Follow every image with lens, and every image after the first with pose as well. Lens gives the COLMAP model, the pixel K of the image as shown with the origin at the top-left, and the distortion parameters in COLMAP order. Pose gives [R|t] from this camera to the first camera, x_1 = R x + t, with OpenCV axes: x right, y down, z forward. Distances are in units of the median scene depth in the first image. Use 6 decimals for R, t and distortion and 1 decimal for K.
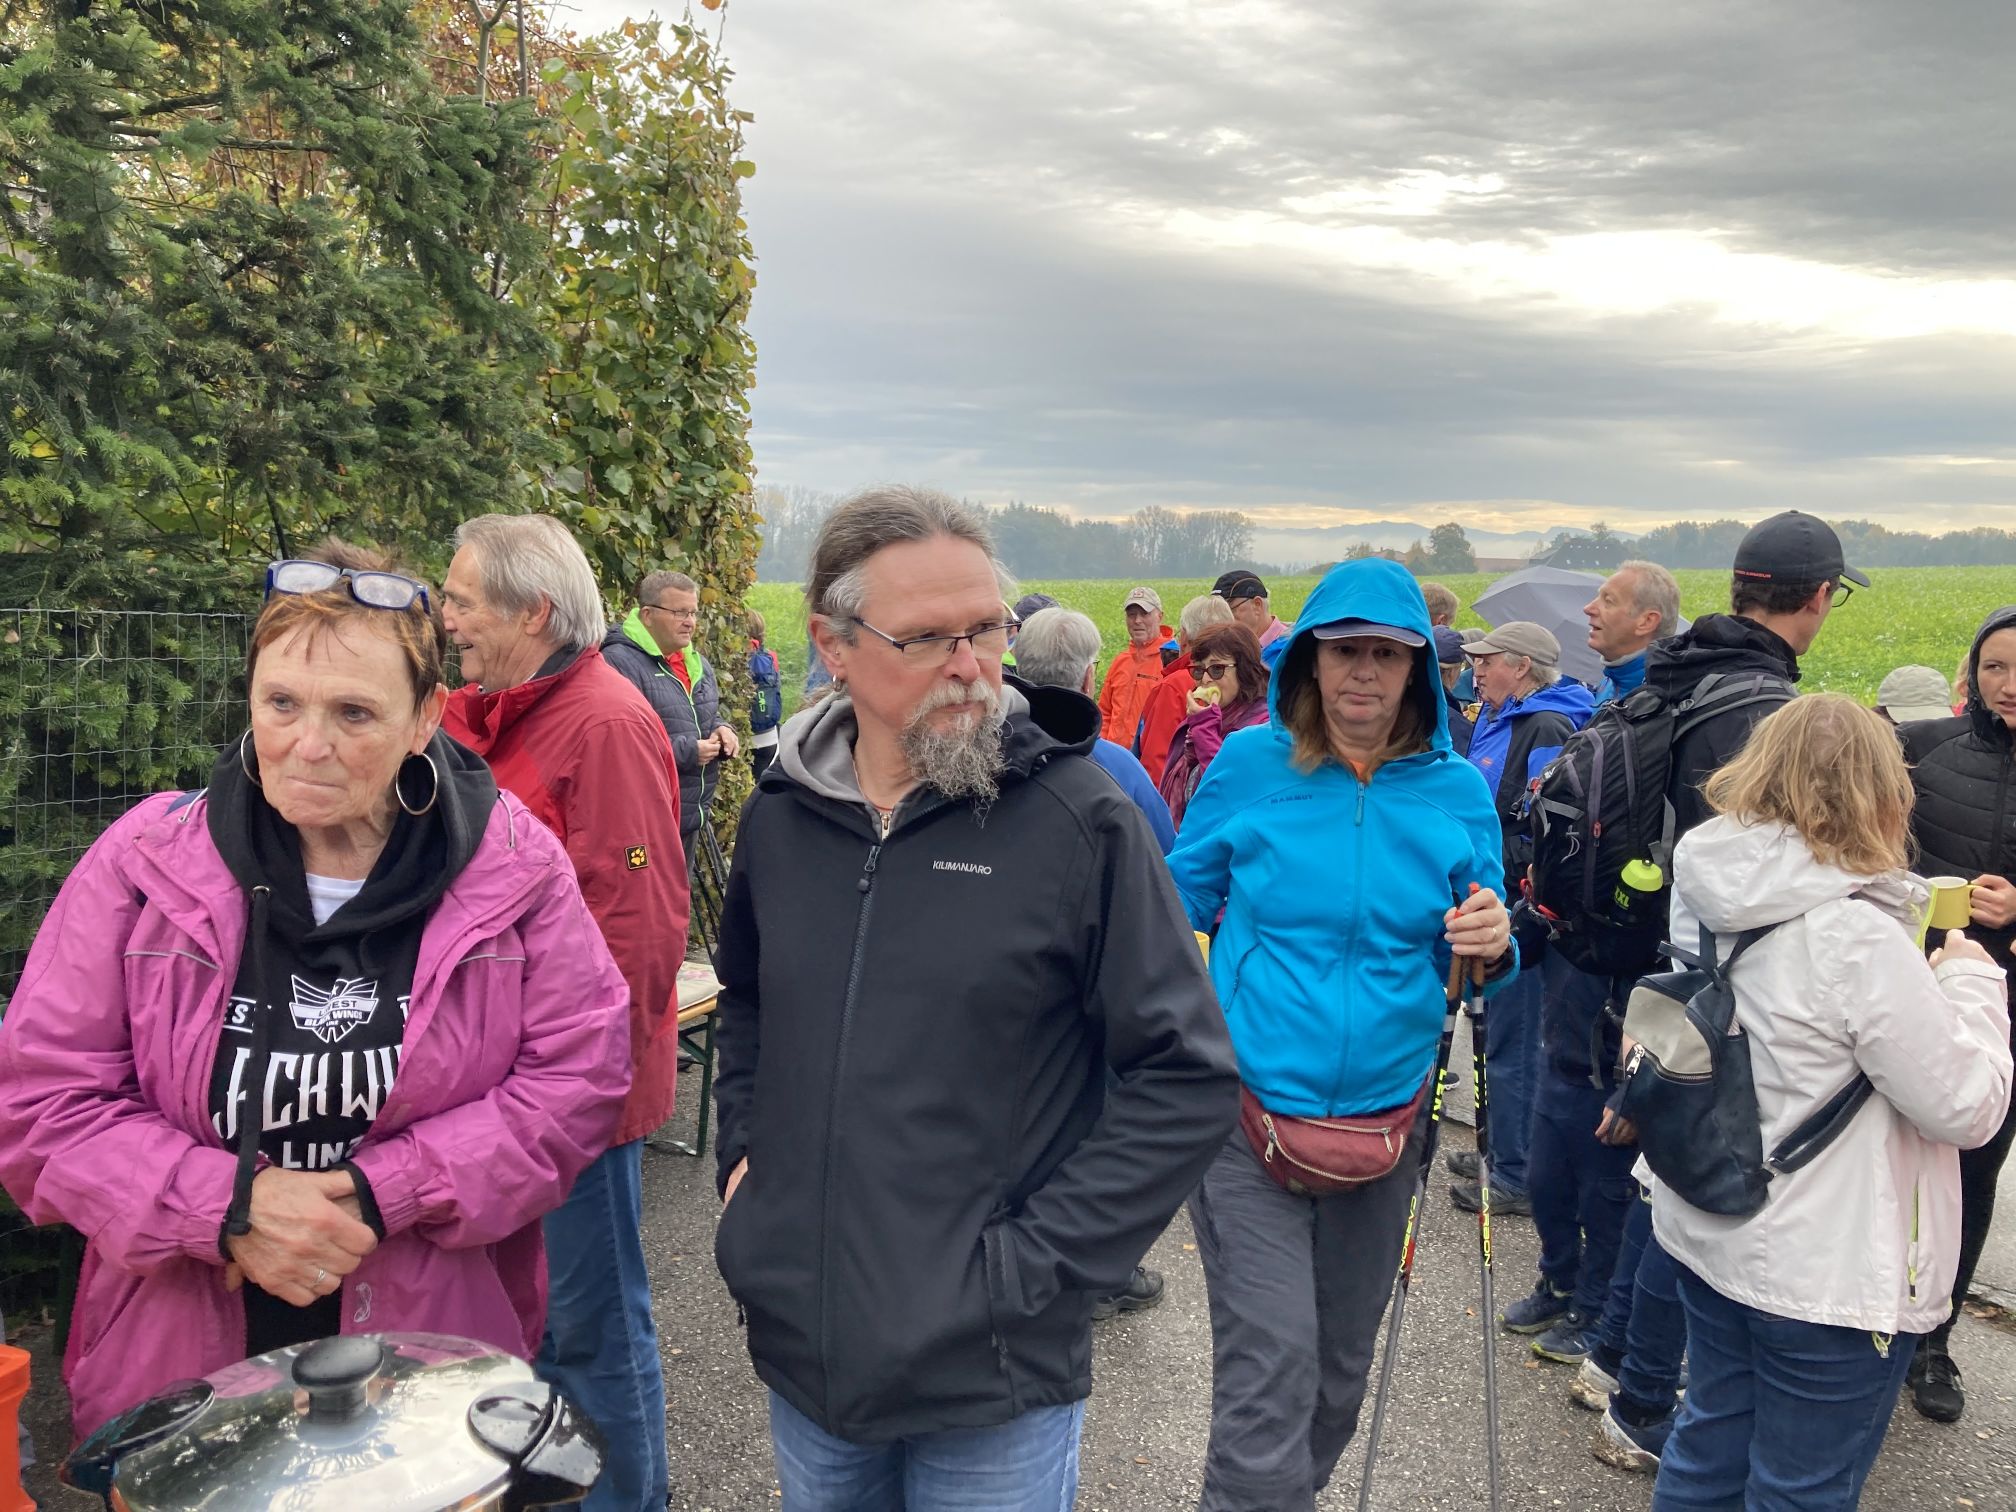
lens RADIAL K [[1673.2, 0, 1089.2], [0, 1673.2, 724.2], [0, 0, 1]] dist [0.006073, 0.010560]
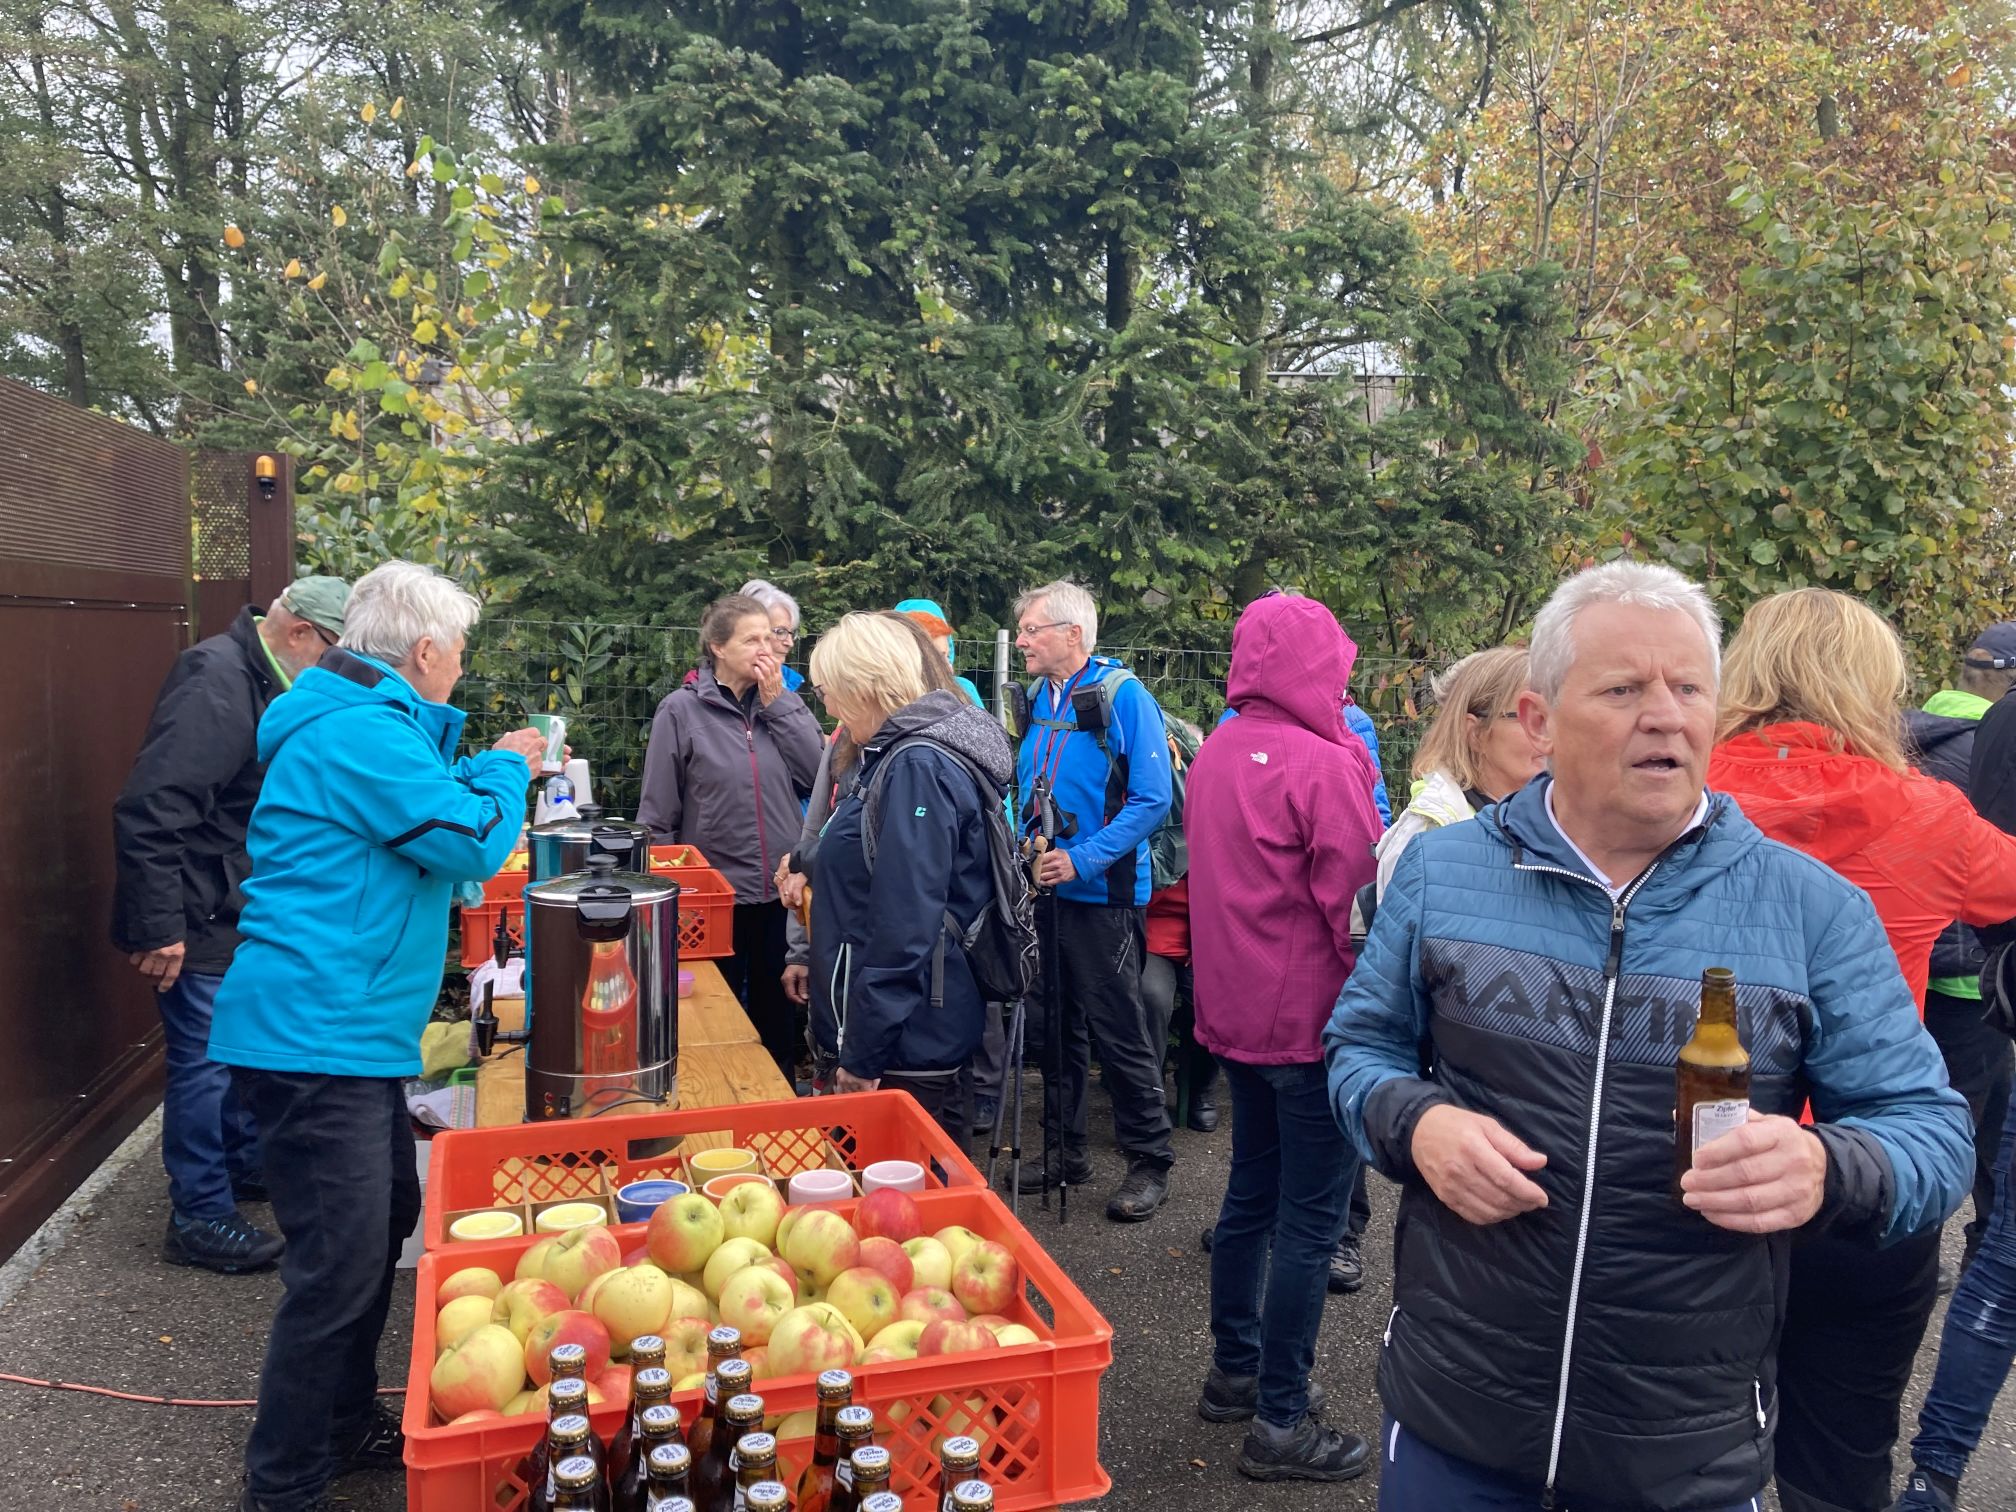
lens RADIAL K [[1671.3, 0, 1000.8], [0, 1671.3, 775.3], [0, 0, 1]] dist [0.053385, -0.122523]
pose [[0.520114, 0.047392, -0.852781, 0.591025], [-0.075675, 0.997090, 0.009257, 0.043261], [0.850738, 0.059719, 0.522187, -0.003417]]
